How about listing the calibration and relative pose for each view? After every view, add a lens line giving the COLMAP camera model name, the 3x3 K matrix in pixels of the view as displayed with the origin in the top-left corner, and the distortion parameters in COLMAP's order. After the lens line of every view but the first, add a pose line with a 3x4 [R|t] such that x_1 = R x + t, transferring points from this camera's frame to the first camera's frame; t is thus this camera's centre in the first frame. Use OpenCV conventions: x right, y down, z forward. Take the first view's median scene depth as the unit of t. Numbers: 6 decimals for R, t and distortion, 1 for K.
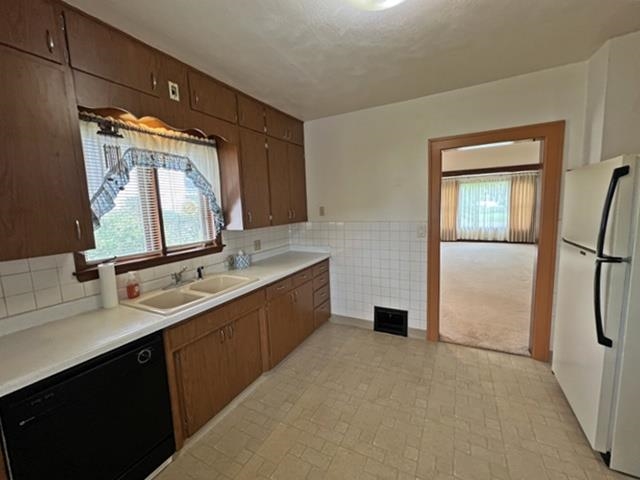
lens RADIAL K [[270.2, 0, 320.0], [0, 270.2, 240.0], [0, 0, 1]] dist [-0.001055, 0.000035]
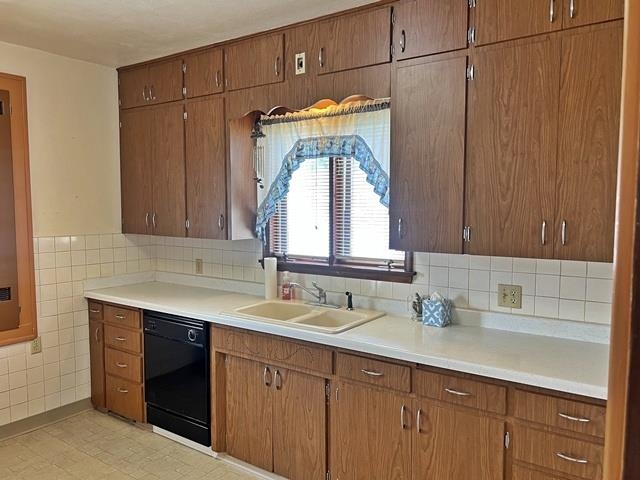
lens RADIAL K [[502.4, 0, 323.6], [0, 502.4, 242.2], [0, 0, 1]] dist [0.058642, -0.066577]
pose [[-0.148057, 0.105671, -0.983317, 0.942200], [-0.119333, 0.985102, 0.123830, -0.204260], [0.981753, 0.135676, -0.133241, 1.261507]]
